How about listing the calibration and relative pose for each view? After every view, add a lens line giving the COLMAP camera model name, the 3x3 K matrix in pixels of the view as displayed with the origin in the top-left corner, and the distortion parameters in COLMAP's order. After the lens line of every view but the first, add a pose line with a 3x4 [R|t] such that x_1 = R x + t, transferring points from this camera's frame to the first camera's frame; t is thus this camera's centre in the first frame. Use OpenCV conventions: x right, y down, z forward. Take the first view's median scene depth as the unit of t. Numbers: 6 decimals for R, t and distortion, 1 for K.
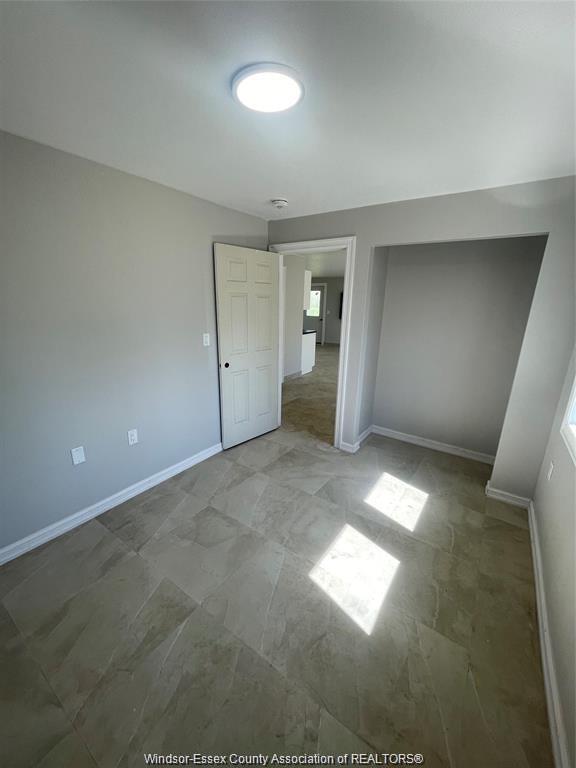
lens RADIAL K [[309.8, 0, 285.9], [0, 309.8, 384.5], [0, 0, 1]] dist [-0.000119, -0.000095]
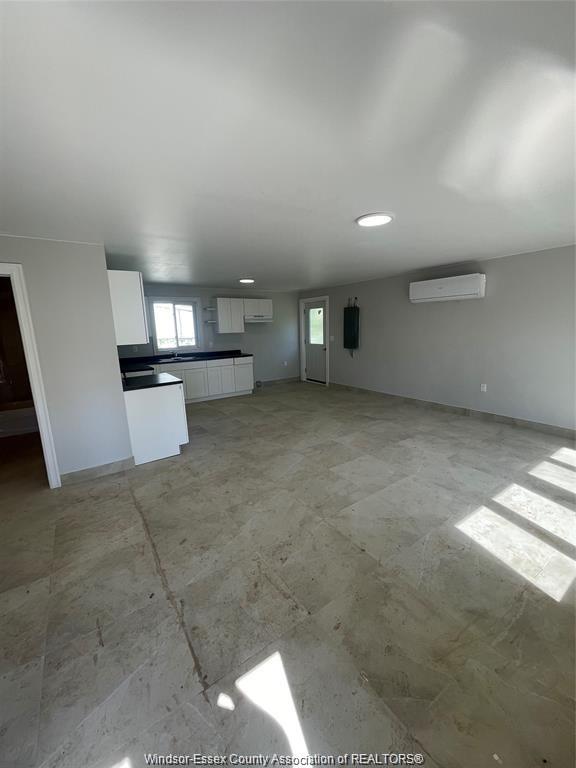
lens RADIAL K [[309.8, 0, 285.9], [0, 309.8, 384.5], [0, 0, 1]] dist [-0.000119, -0.000095]
pose [[0.931195, 0.015150, -0.364207, 1.267434], [-0.040933, 0.997163, -0.063177, -0.382906], [0.362217, 0.073738, 0.929173, 1.541967]]
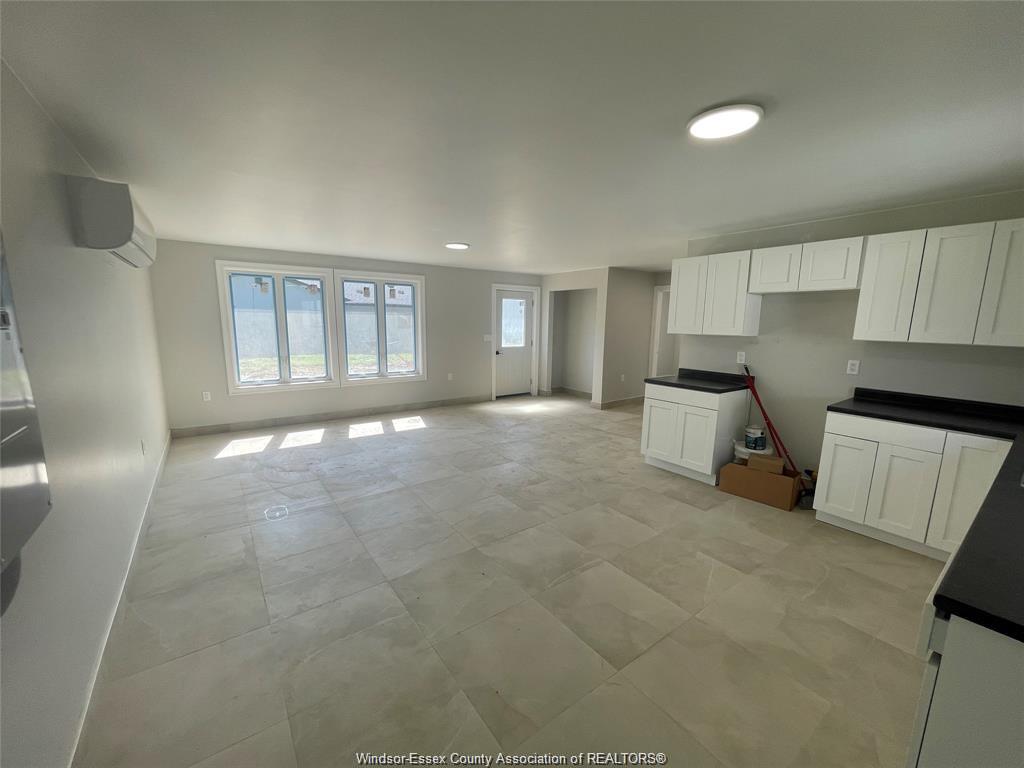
lens RADIAL K [[413.1, 0, 512.9], [0, 413.1, 386.3], [0, 0, 1]] dist [-0.000119, -0.000095]
pose [[-0.946037, -0.089998, 0.311311, 0.251221], [0.047269, 0.912063, 0.407316, -1.161096], [-0.320593, 0.400051, -0.858591, 4.369746]]
